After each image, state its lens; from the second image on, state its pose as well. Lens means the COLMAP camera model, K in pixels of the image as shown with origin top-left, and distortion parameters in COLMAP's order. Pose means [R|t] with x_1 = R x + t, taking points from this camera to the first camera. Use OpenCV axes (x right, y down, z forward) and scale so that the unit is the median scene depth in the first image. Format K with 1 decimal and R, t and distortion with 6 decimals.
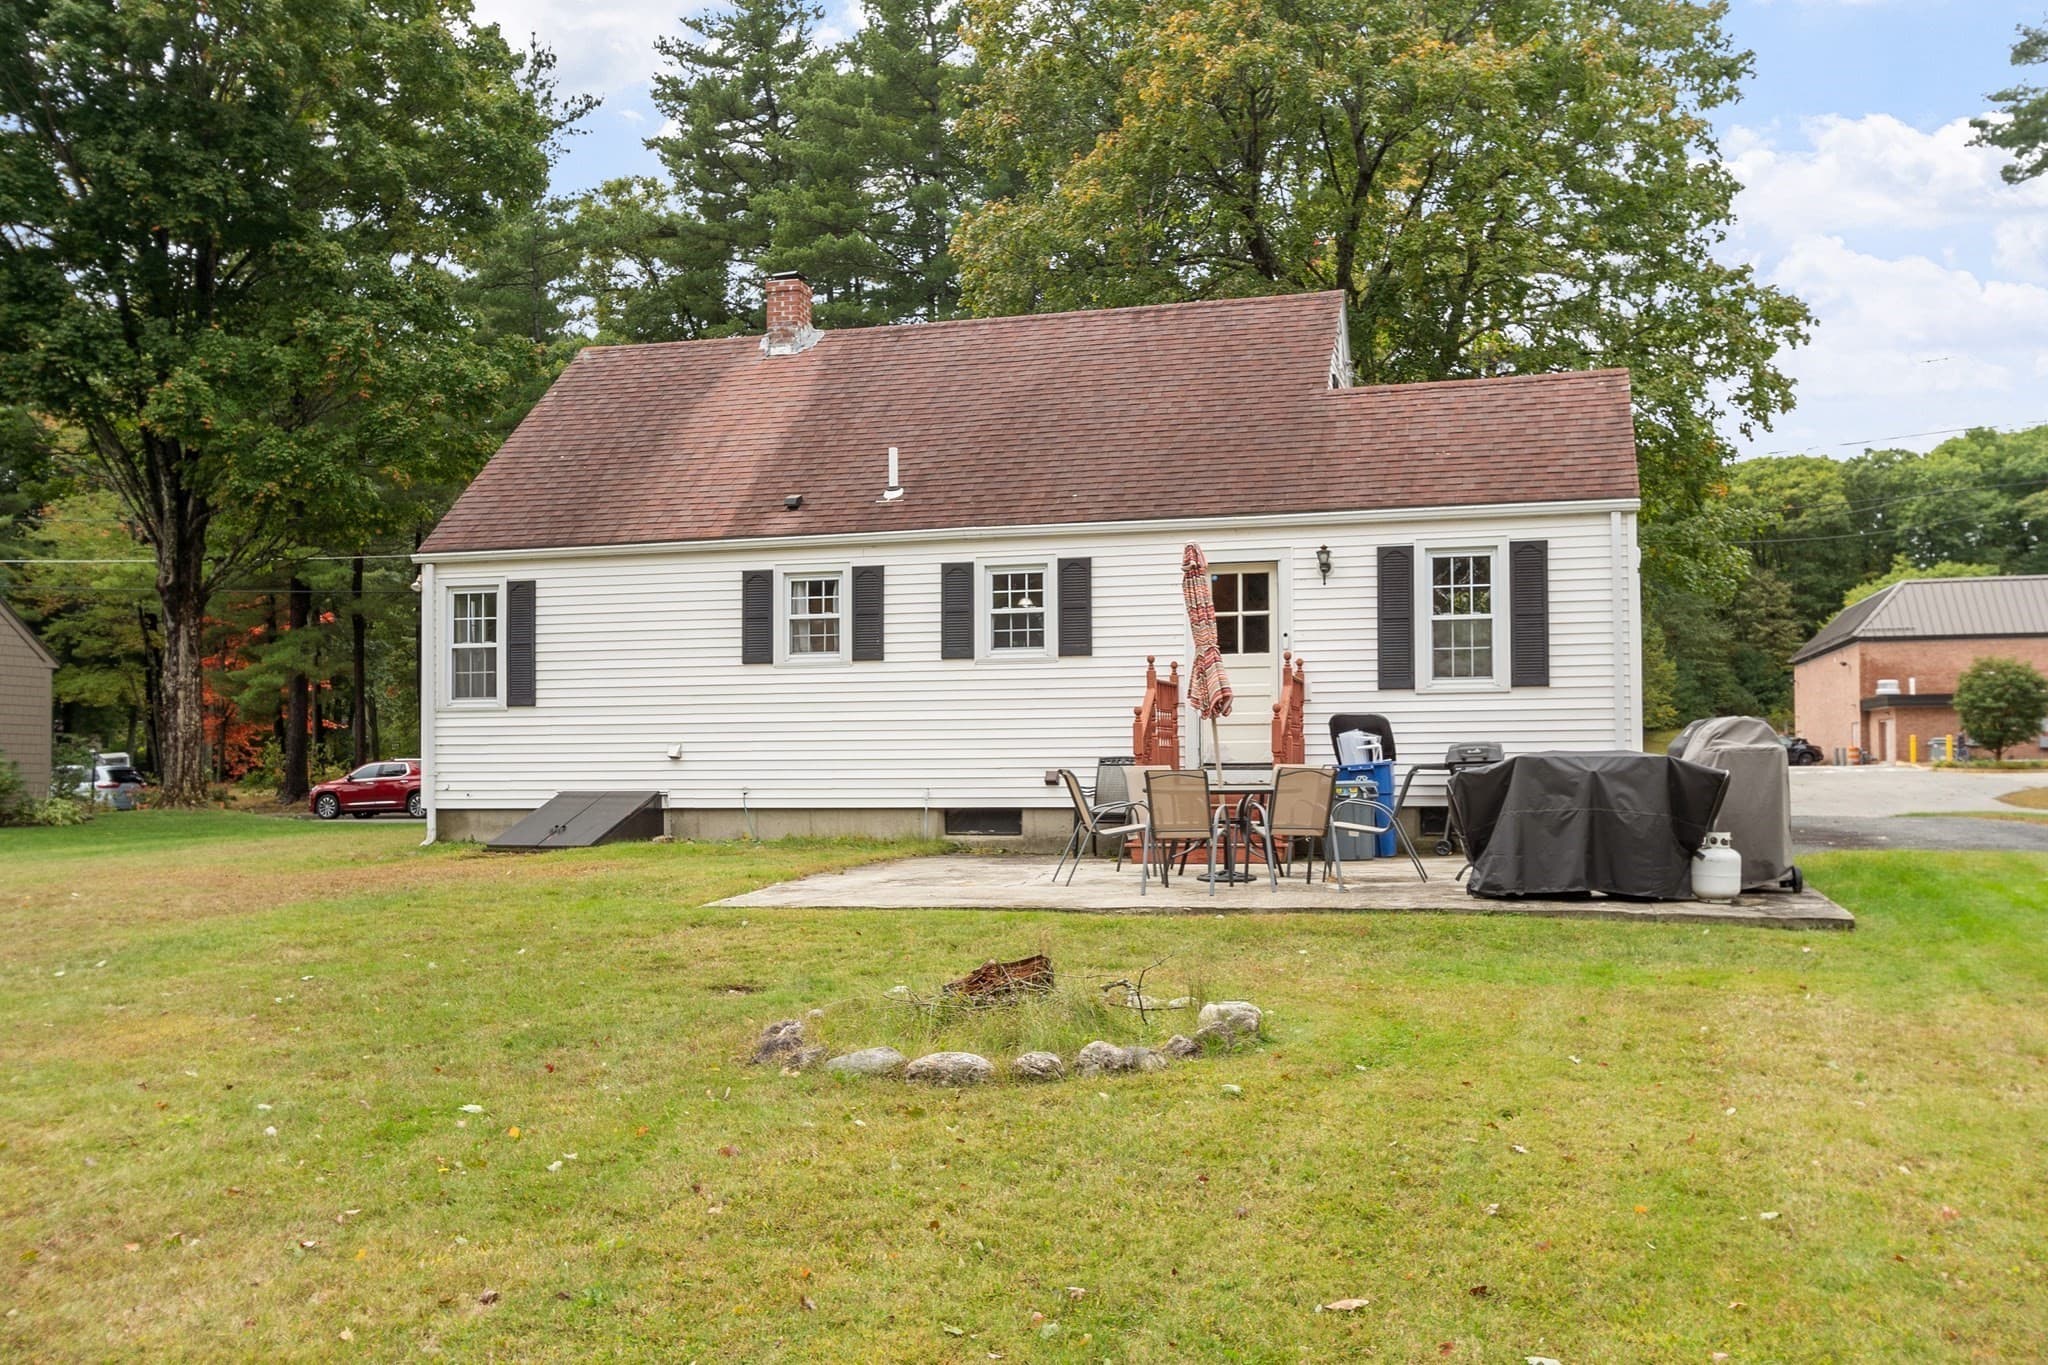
lens RADIAL K [[1851.2, 0, 994.9], [0, 1851.2, 751.0], [0, 0, 1]] dist [-0.001484, 0.006788]
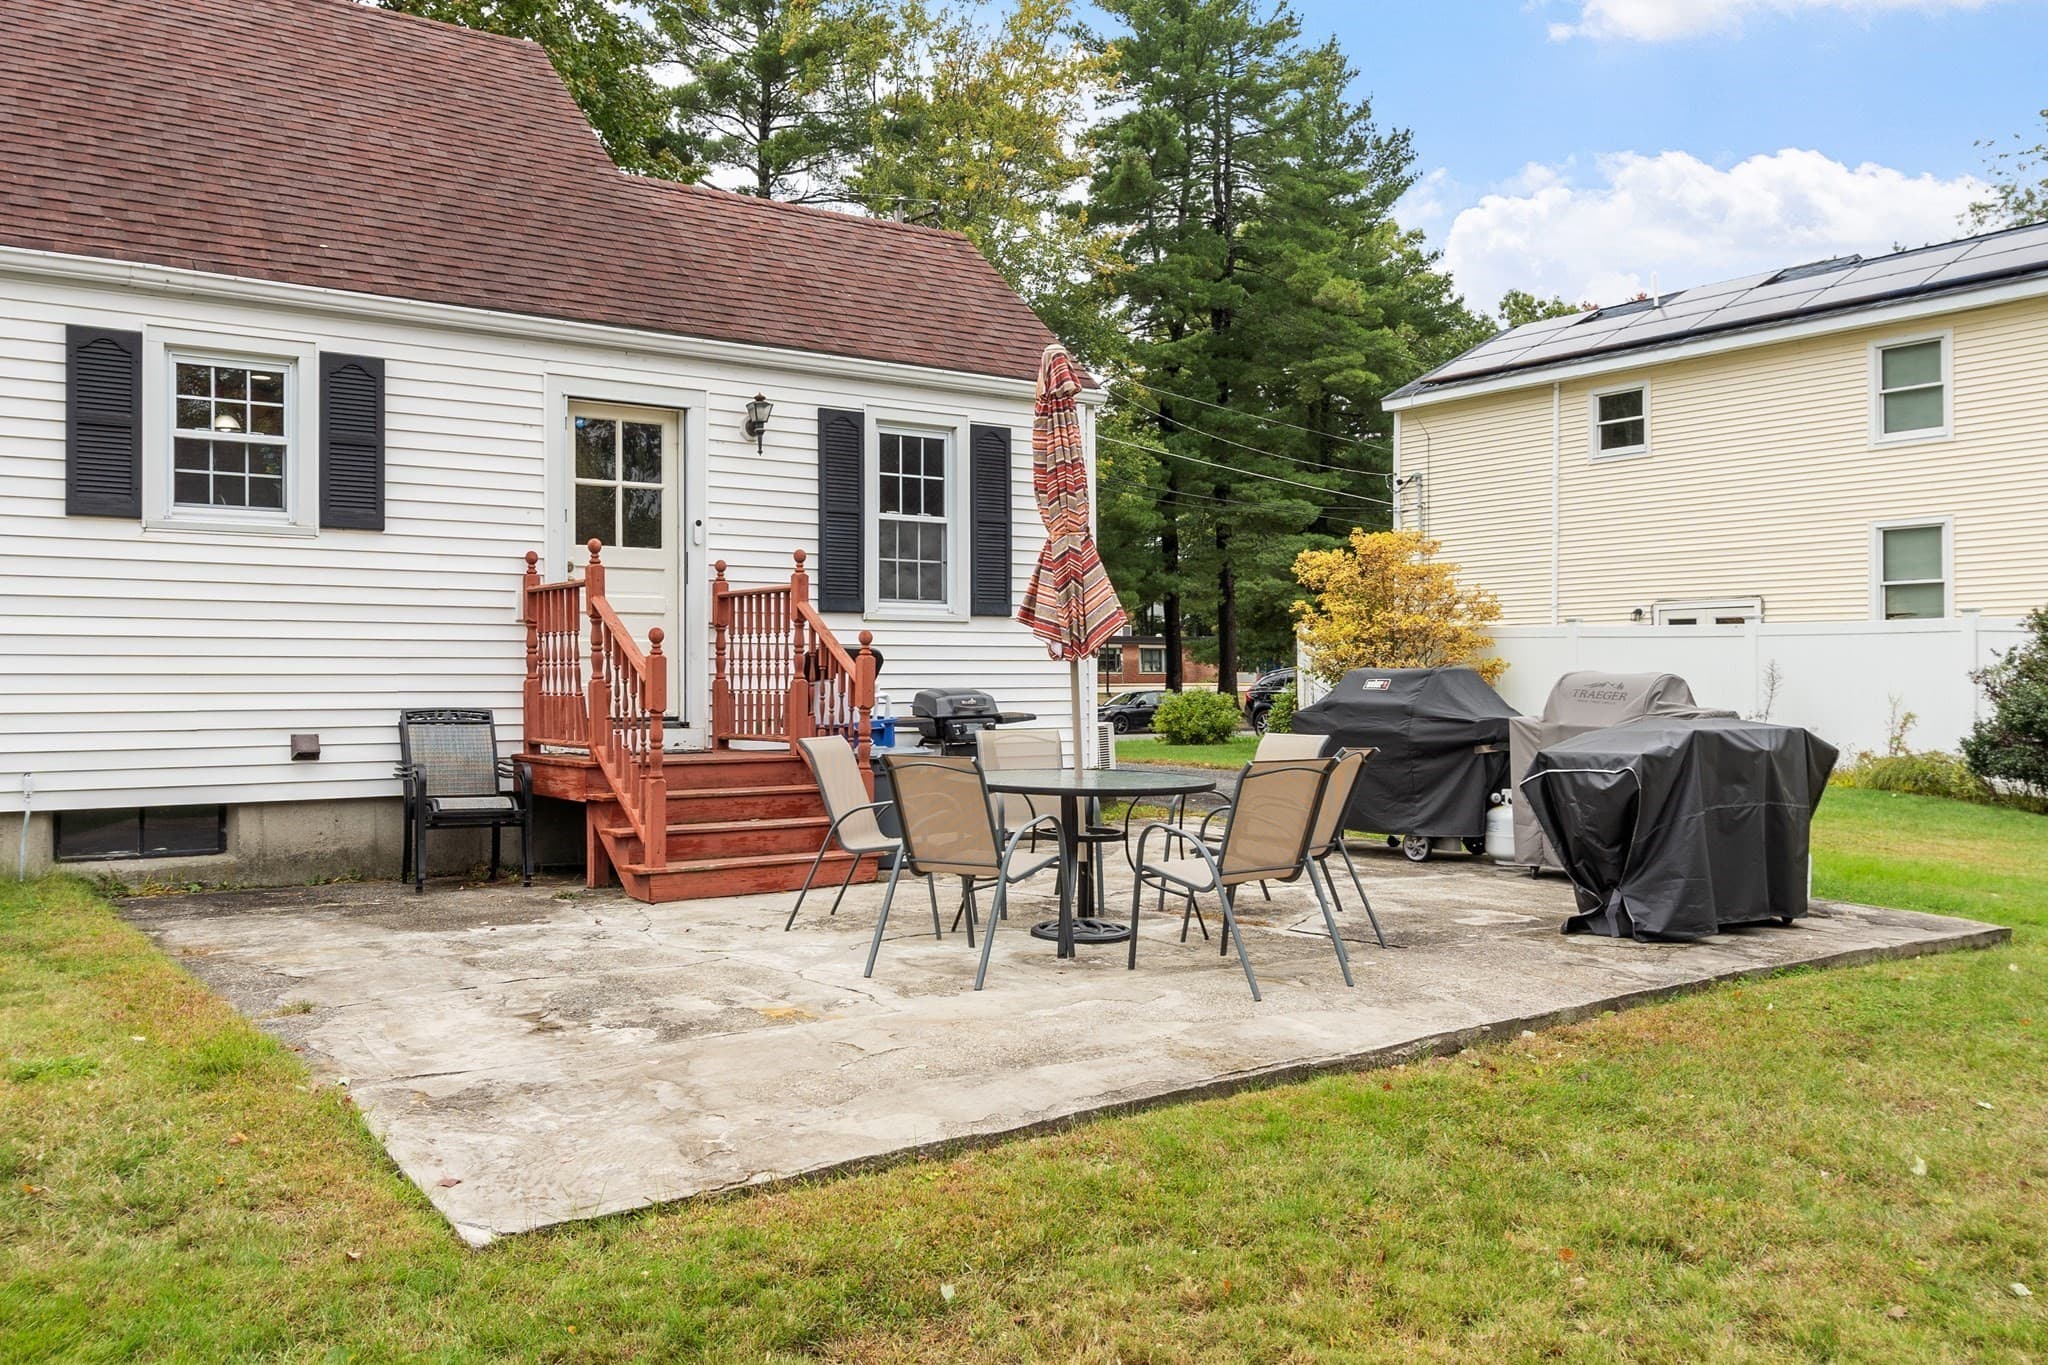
lens RADIAL K [[1664.5, 0, 1017.2], [0, 1664.5, 664.4], [0, 0, 1]] dist [0.008619, 0.000113]
pose [[0.614234, 0.013955, 0.789000, -0.228451], [-0.011946, 0.999893, -0.008385, -0.008300], [-0.789033, -0.004275, 0.614336, 0.520332]]
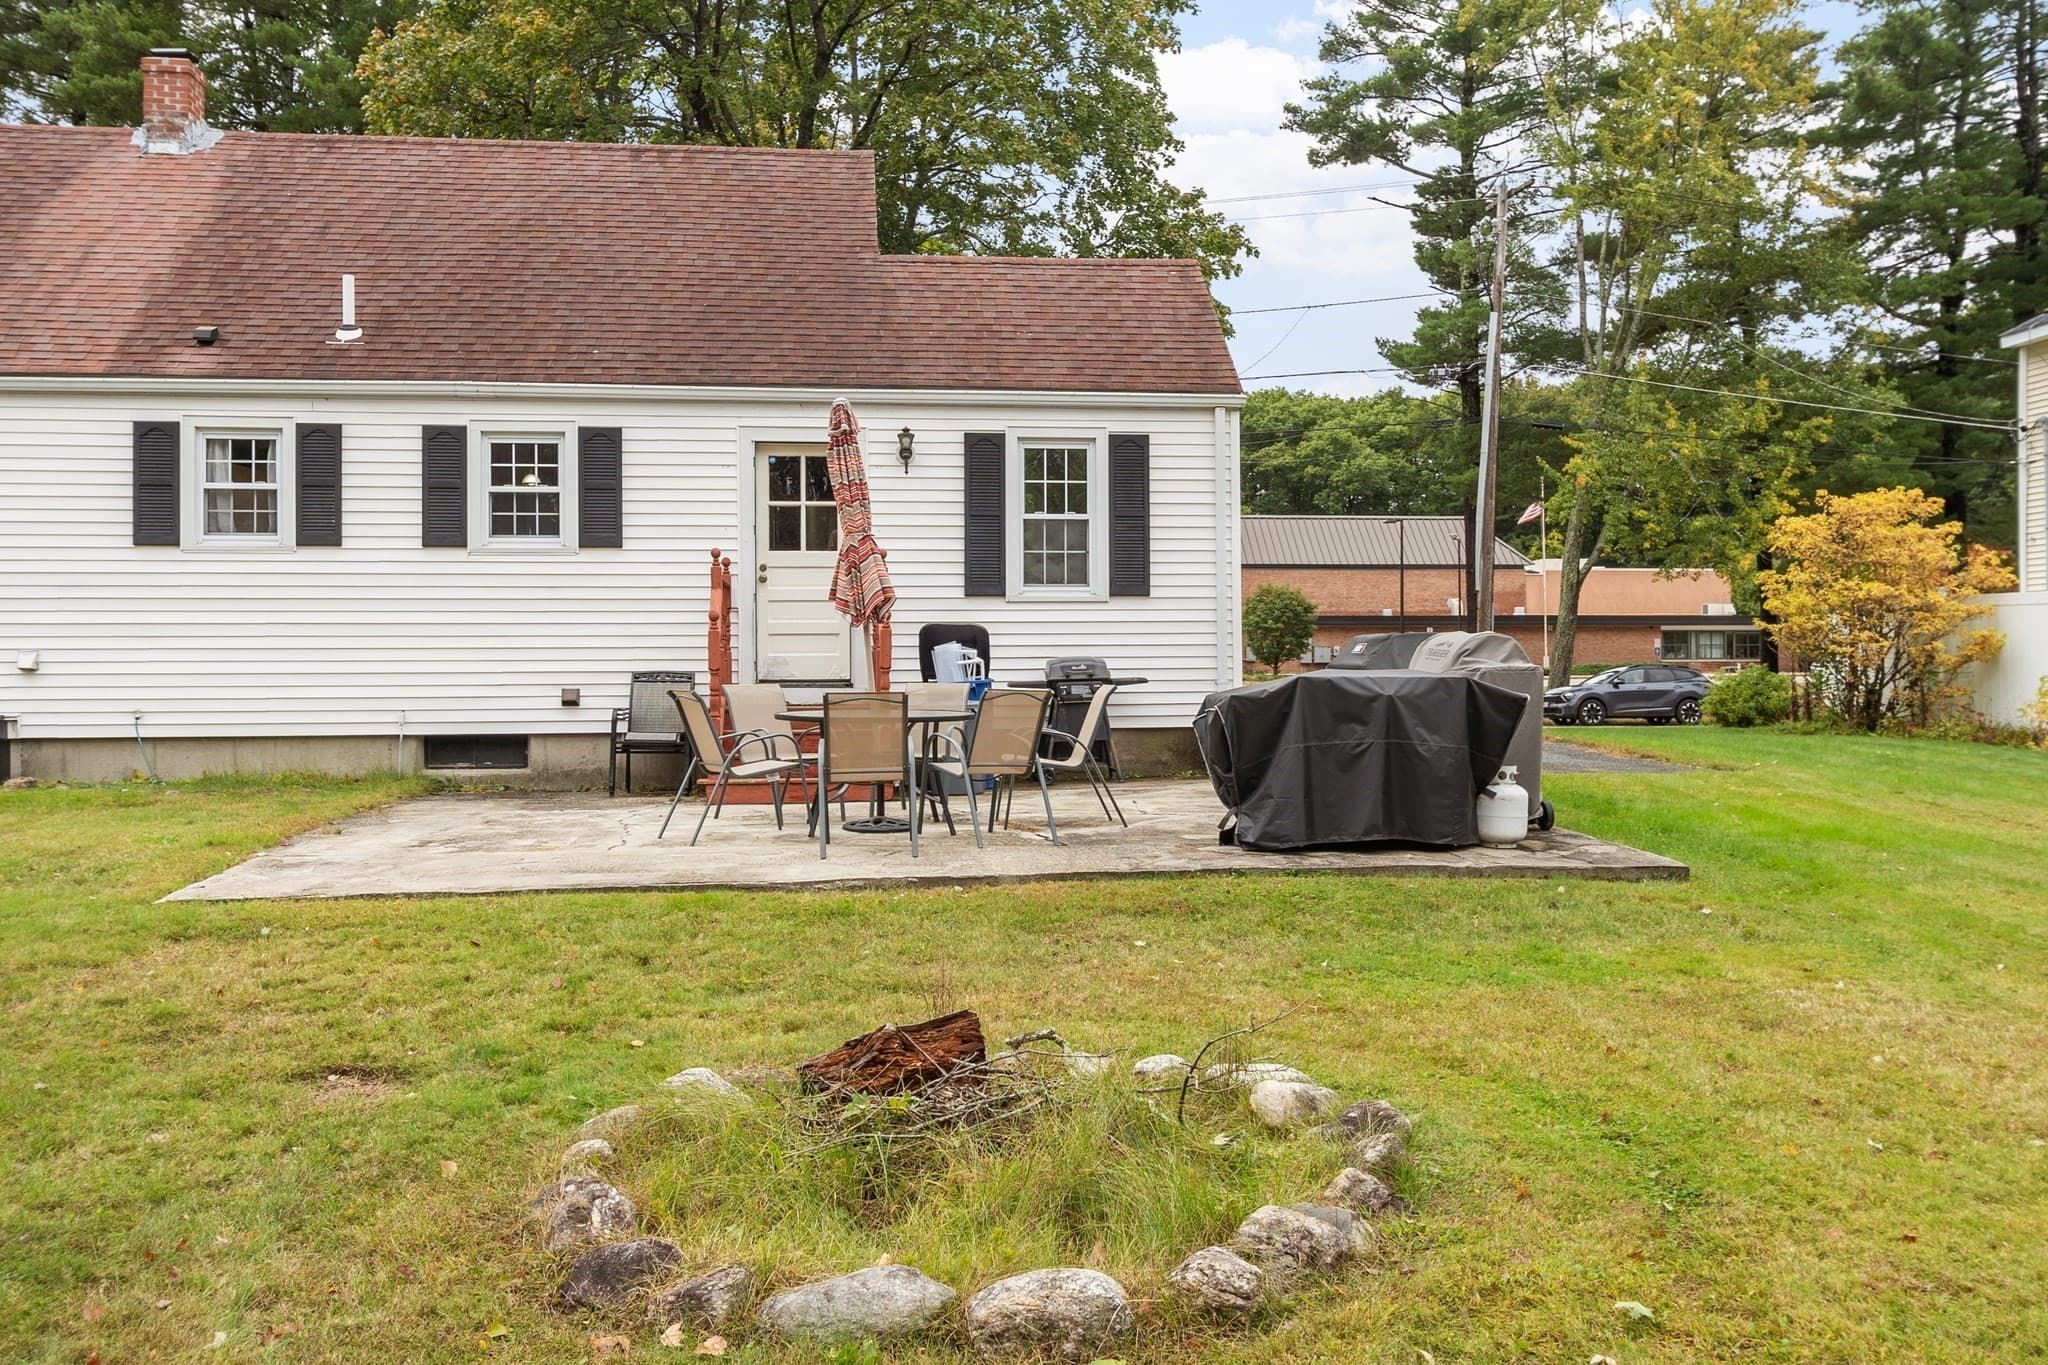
lens RADIAL K [[1743.5, 0, 1024.0], [0, 1743.5, 682.5], [0, 0, 1]] dist [0.007233, -0.003701]
pose [[0.921288, 0.001394, 0.388877, -0.082221], [-0.006044, 0.999924, 0.010735, -0.001282], [-0.388833, -0.012240, 0.921227, 0.215605]]
